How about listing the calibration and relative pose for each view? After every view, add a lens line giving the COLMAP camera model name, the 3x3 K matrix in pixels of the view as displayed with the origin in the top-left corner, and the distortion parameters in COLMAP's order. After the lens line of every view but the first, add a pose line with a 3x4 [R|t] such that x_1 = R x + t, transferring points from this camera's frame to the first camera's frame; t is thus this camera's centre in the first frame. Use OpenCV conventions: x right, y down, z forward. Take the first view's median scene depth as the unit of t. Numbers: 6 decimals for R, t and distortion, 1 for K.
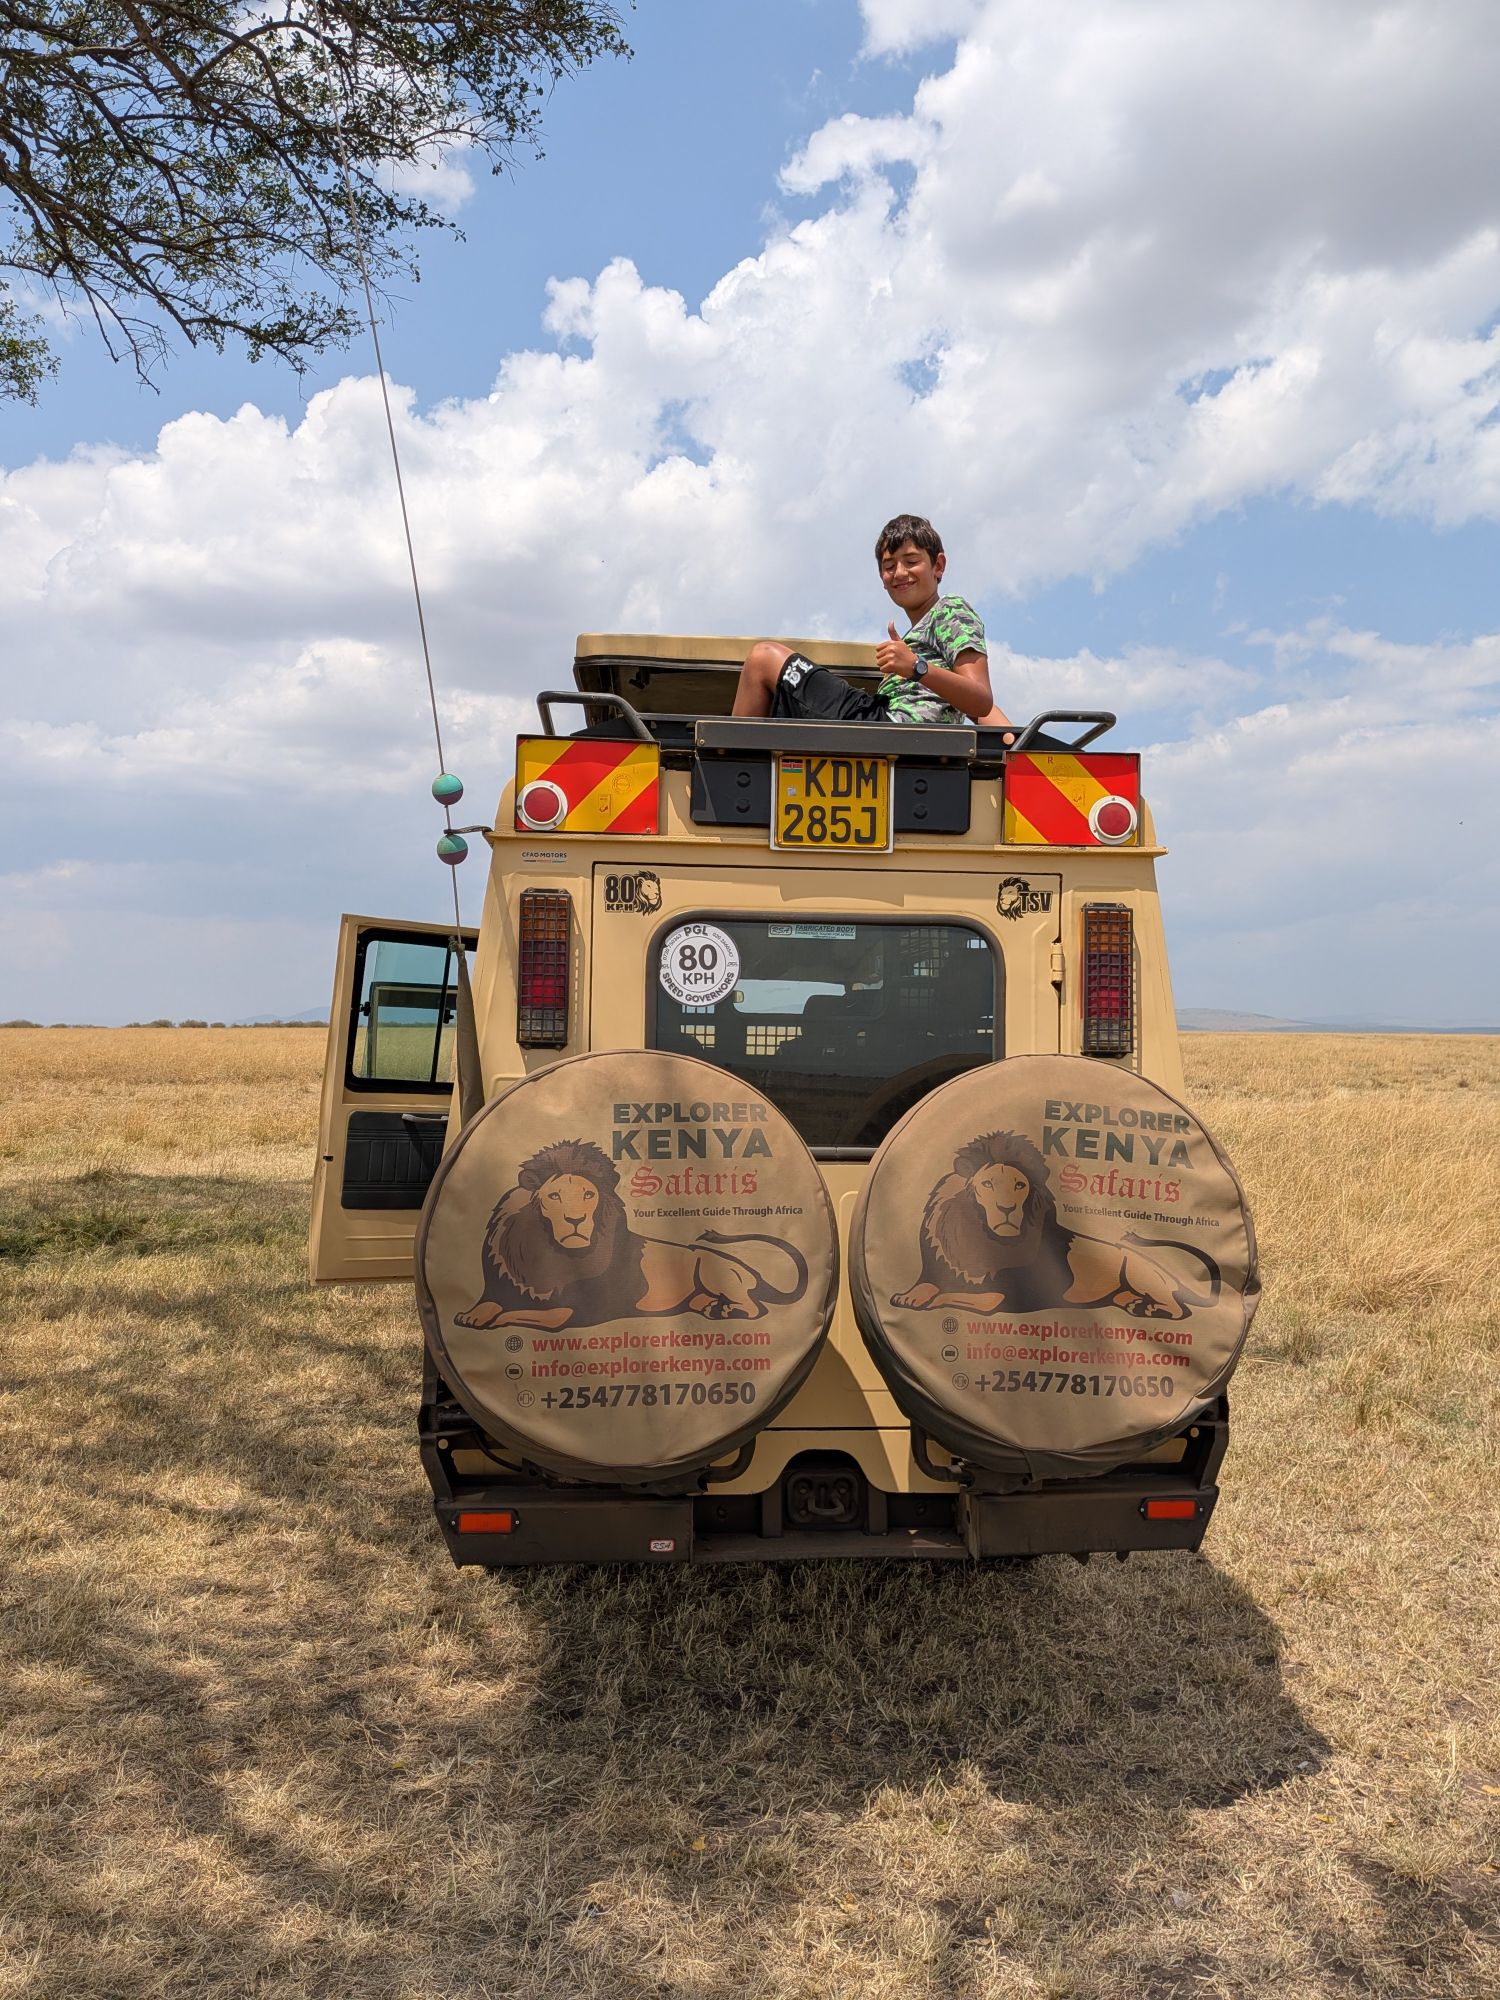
lens RADIAL K [[1417.8, 0, 750.0], [0, 1417.8, 1000.0], [0, 0, 1]] dist [0.079487, -0.111343]
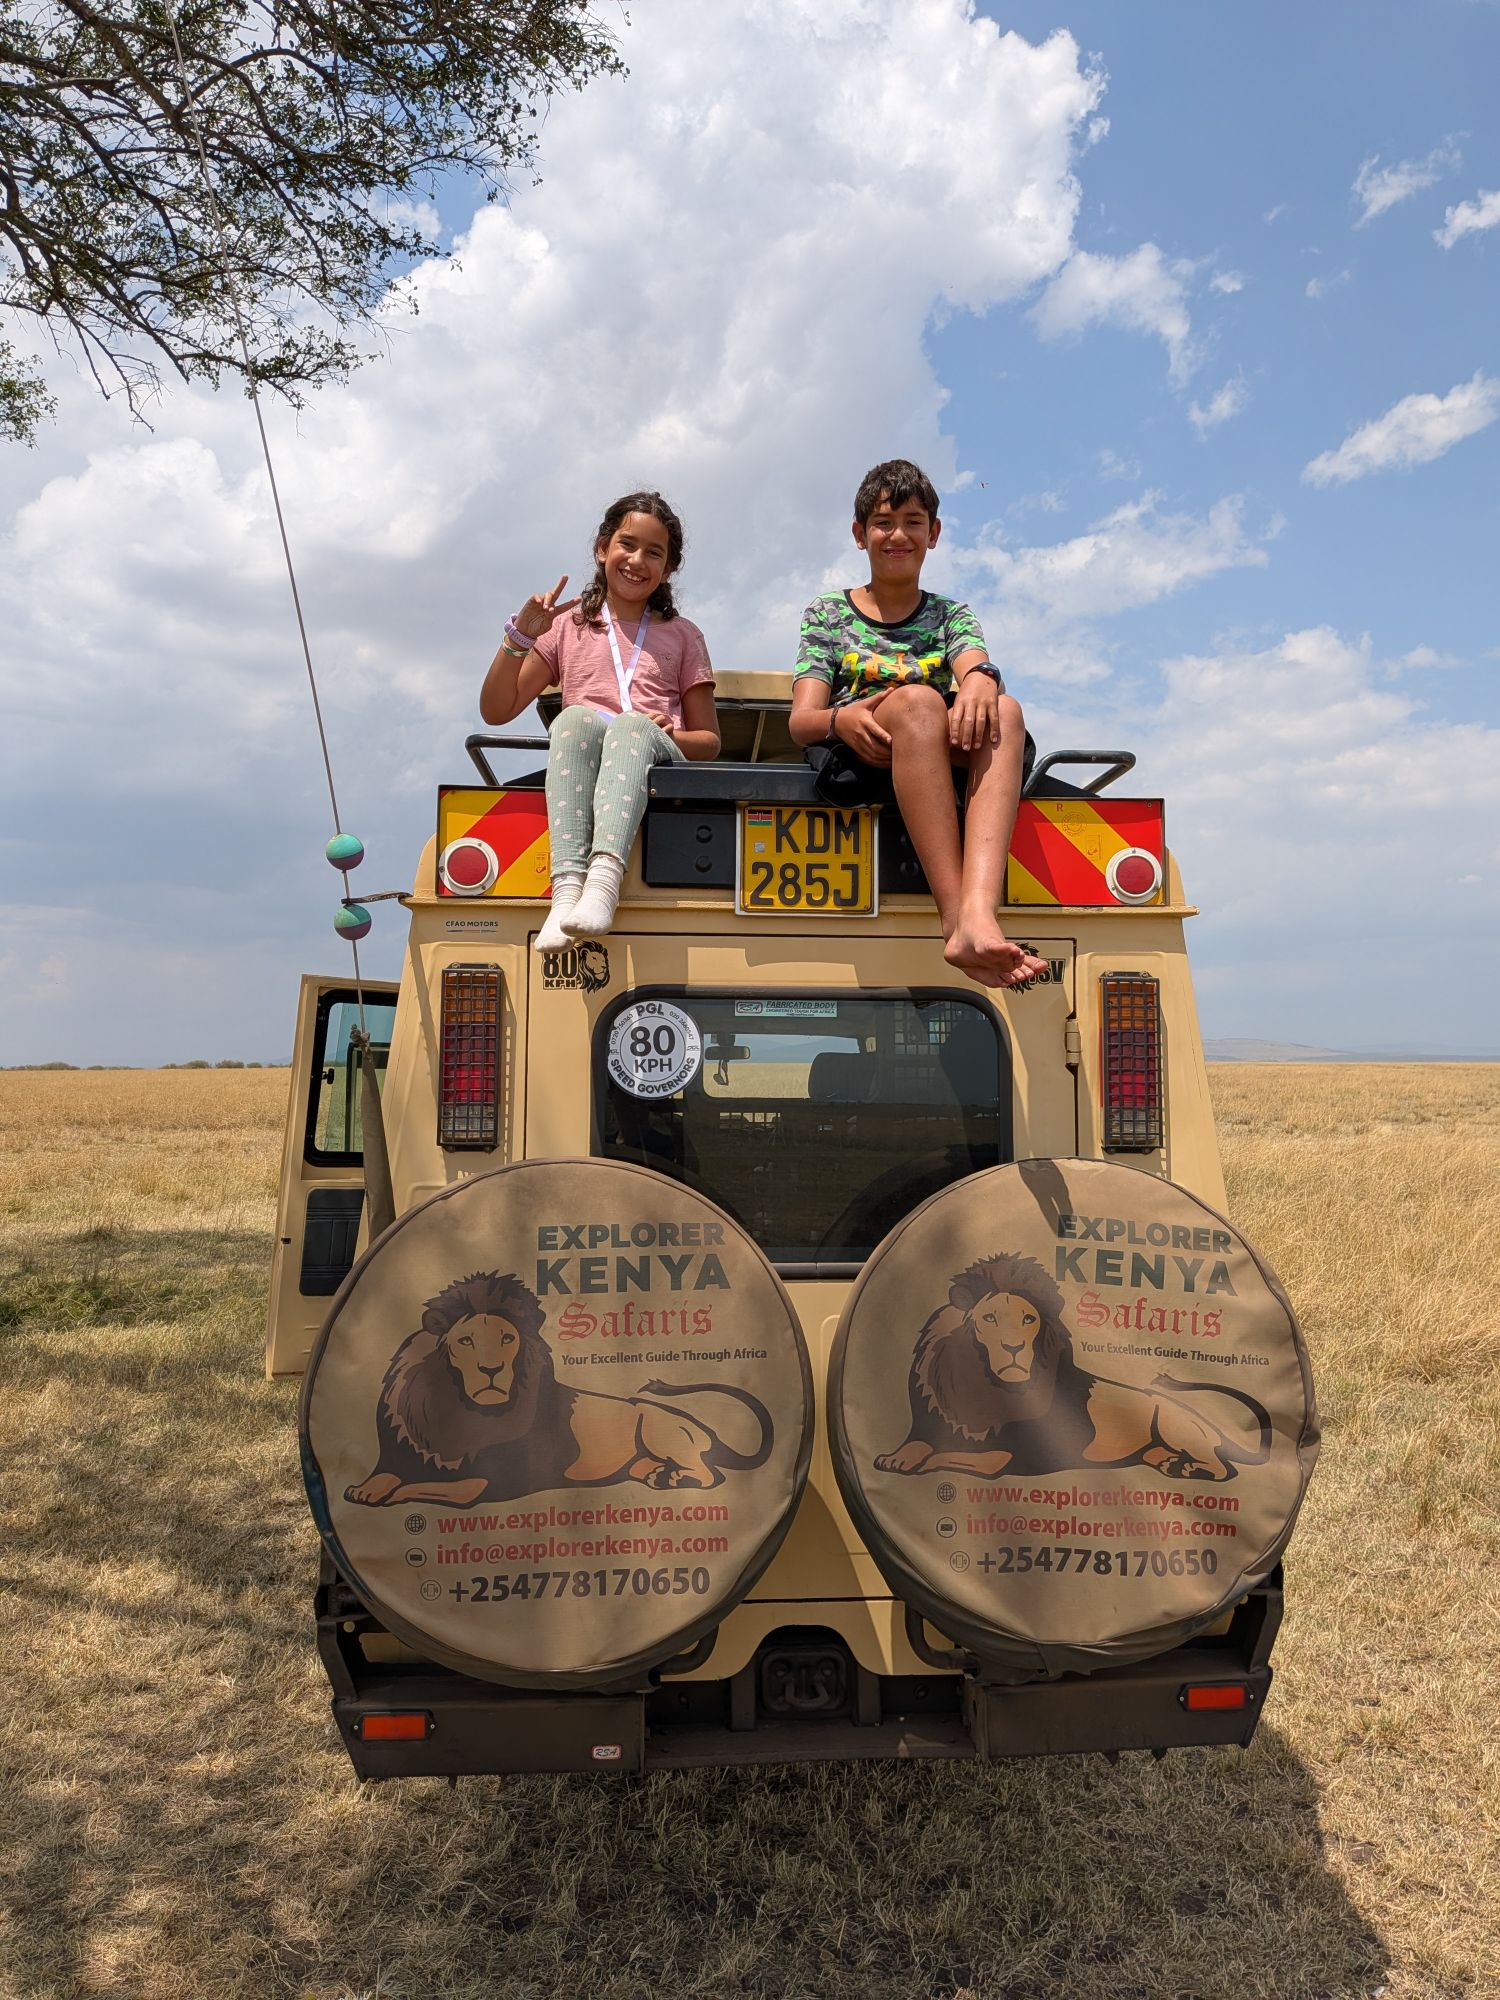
lens RADIAL K [[1408.3, 0, 770.4], [0, 1408.3, 992.3], [0, 0, 1]] dist [0.057746, -0.080441]
pose [[0.999868, -0.010677, -0.012275, 0.044730], [0.010360, 0.999617, -0.025653, -0.036229], [0.012544, 0.025523, 0.999596, 0.146382]]
